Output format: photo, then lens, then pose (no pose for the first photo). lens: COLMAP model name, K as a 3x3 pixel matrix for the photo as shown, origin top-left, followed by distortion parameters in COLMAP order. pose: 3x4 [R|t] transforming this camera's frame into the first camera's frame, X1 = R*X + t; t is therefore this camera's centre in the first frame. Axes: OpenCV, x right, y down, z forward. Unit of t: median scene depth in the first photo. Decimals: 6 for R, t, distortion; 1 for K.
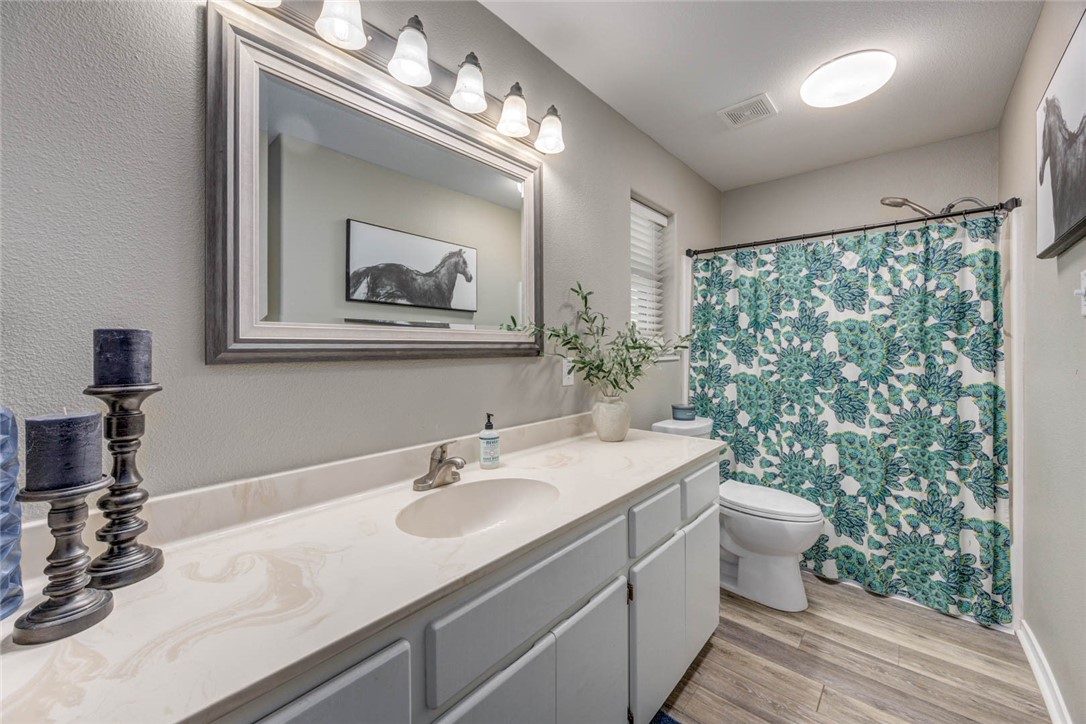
lens RADIAL K [[428.2, 0, 536.9], [0, 428.2, 345.1], [0, 0, 1]] dist [0.002367, -0.001130]
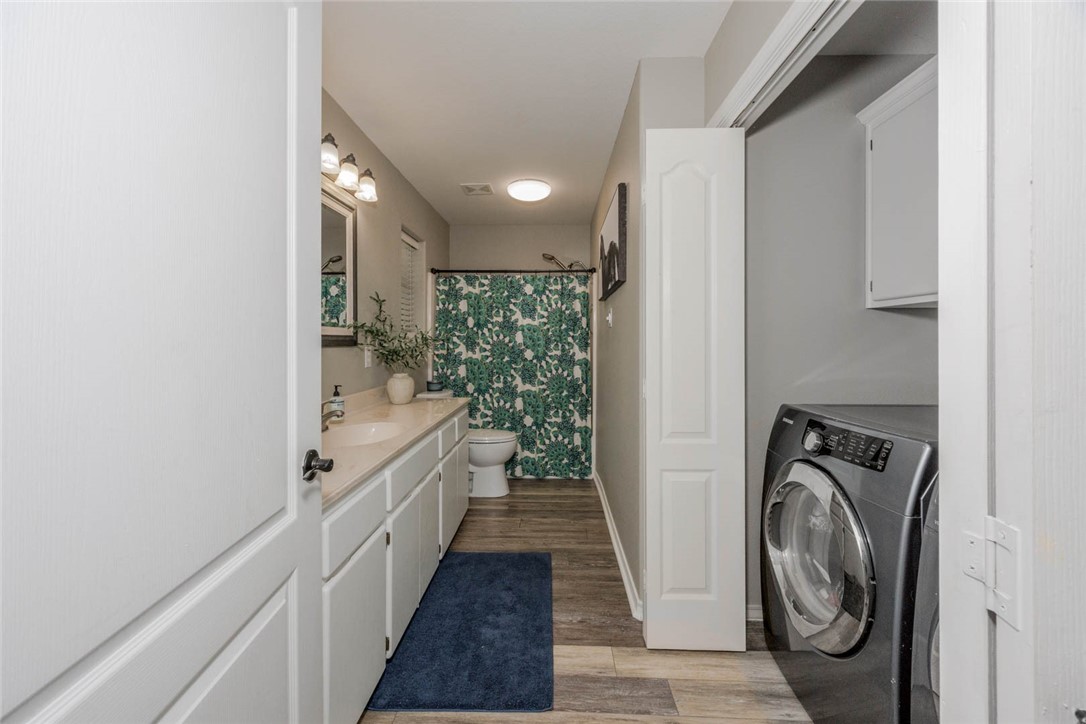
lens RADIAL K [[428.2, 0, 544.4], [0, 428.2, 341.4], [0, 0, 1]] dist [0.002367, -0.001130]
pose [[0.764958, 0.001756, 0.644078, -0.334356], [-0.005760, 0.999975, 0.004114, 0.002119], [-0.644054, -0.006857, 0.764949, -0.361008]]
